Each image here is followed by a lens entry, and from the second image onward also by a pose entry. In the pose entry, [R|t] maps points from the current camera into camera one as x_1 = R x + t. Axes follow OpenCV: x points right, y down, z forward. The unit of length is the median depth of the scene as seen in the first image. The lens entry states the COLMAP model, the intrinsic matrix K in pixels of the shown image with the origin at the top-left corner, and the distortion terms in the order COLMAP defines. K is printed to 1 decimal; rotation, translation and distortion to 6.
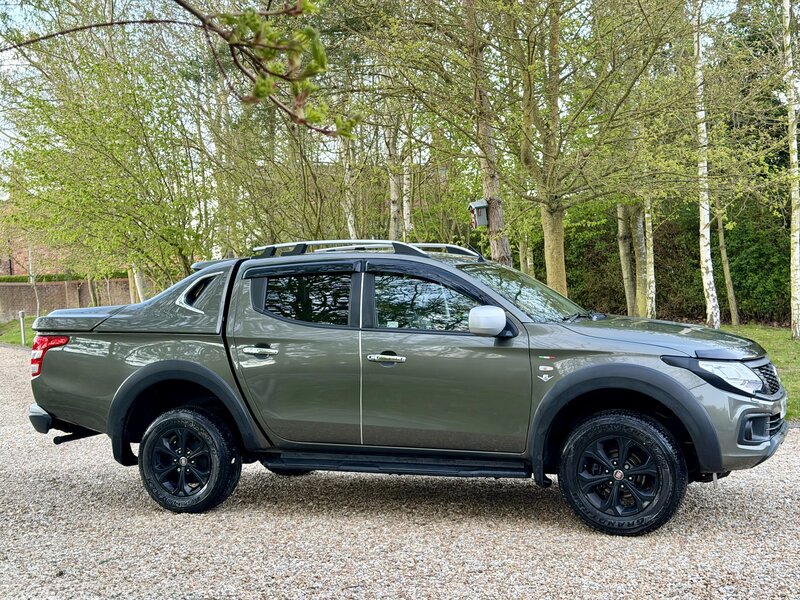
lens RADIAL K [[1103.0, 0, 400.0], [0, 1103.0, 300.0], [0, 0, 1]] dist [0.148342, -0.056857]
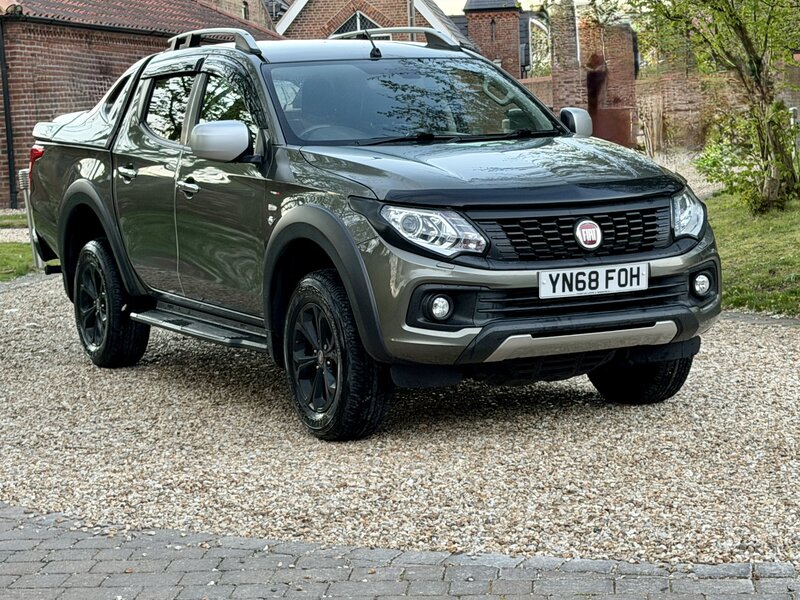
lens RADIAL K [[1917.8, 0, 400.0], [0, 1917.8, 300.0], [0, 0, 1]] dist [0.088455, 1.035543]
pose [[0.756632, 0.077752, -0.649202, 0.900464], [-0.006670, 0.993771, 0.111246, -0.017232], [0.653807, -0.079842, 0.752437, 0.078498]]
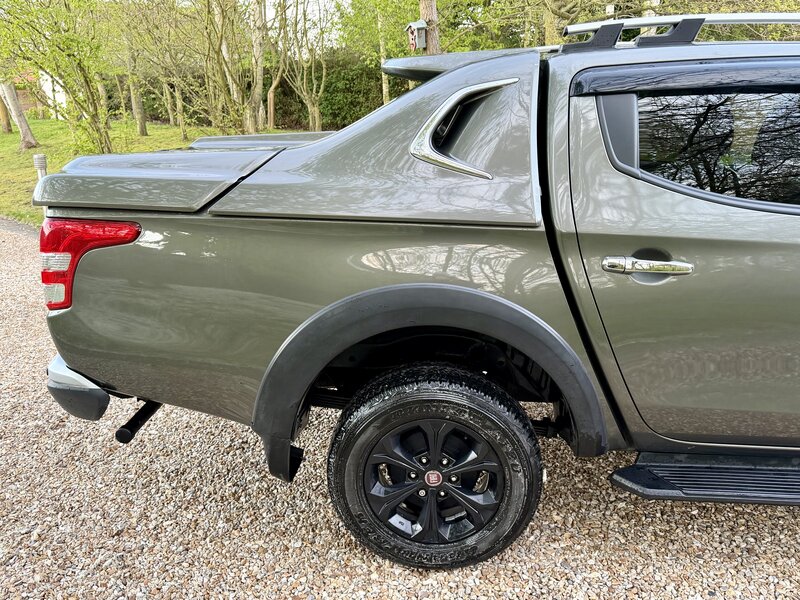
lens RADIAL K [[655.8, 0, 402.7], [0, 655.8, 302.3], [0, 0, 1]] dist [0.102543, -0.188589]
pose [[0.945542, -0.069482, 0.317998, -0.297953], [-0.019194, 0.963349, 0.267563, -0.009381], [-0.324934, -0.259096, 0.909553, 0.761526]]
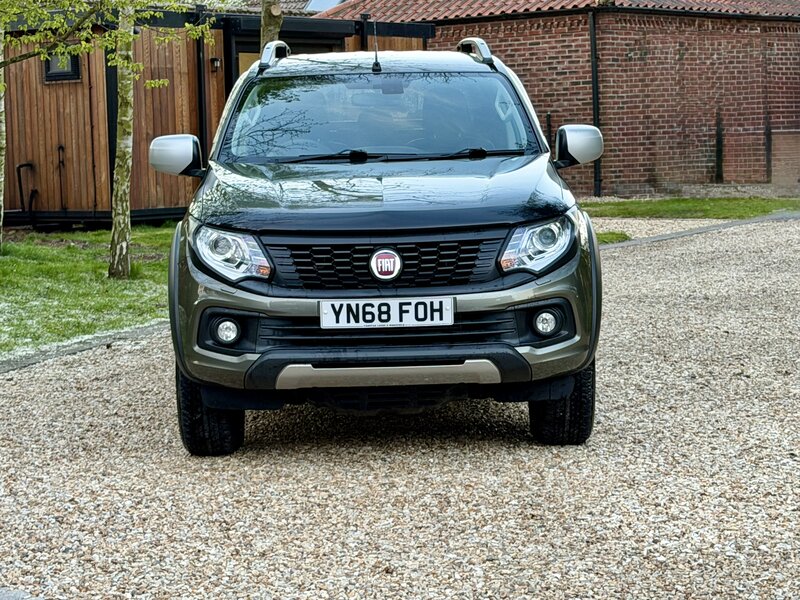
lens RADIAL K [[1917.8, 0, 400.0], [0, 1917.8, 300.0], [0, 0, 1]] dist [0.088455, 1.035543]
pose [[0.395131, 0.119047, -0.910878, 1.209494], [-0.007184, 0.991937, 0.126525, -0.045126], [0.918597, -0.043450, 0.392801, 0.538001]]
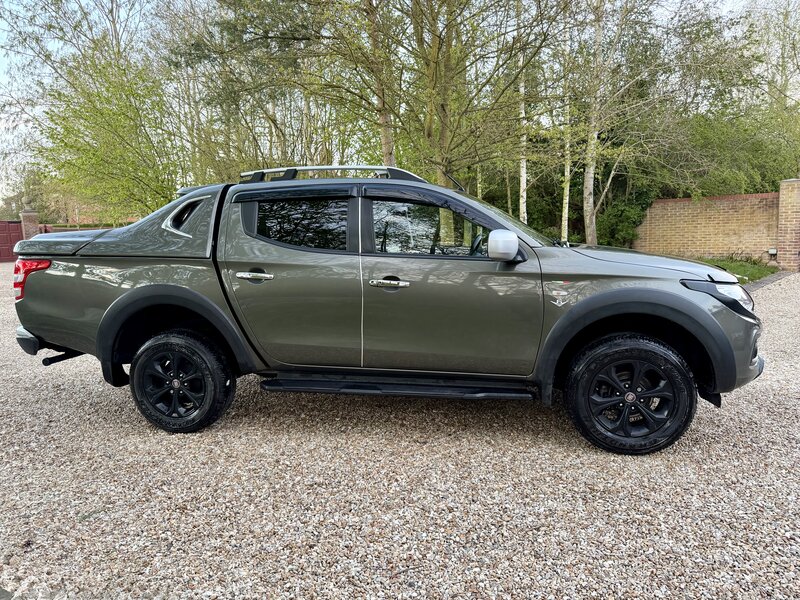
lens RADIAL K [[552.6, 0, 399.9], [0, 552.6, 302.3], [0, 0, 1]] dist [0.082689, -0.110116]
pose [[0.982474, -0.014335, 0.185846, -0.088306], [-0.005686, 0.994270, 0.106750, 0.015520], [-0.186311, -0.105936, 0.976763, 0.473240]]
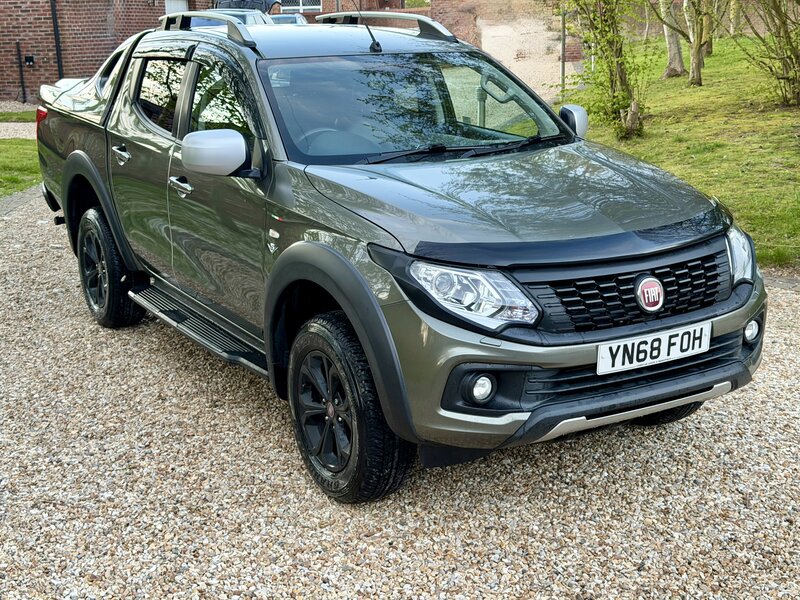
lens RADIAL K [[1103.0, 0, 400.0], [0, 1103.0, 300.0], [0, 0, 1]] dist [0.148342, -0.056857]
pose [[0.800440, 0.173494, -0.573756, 0.508523], [-0.025478, 0.966179, 0.256612, -0.063435], [0.598871, -0.190785, 0.777788, 0.454644]]
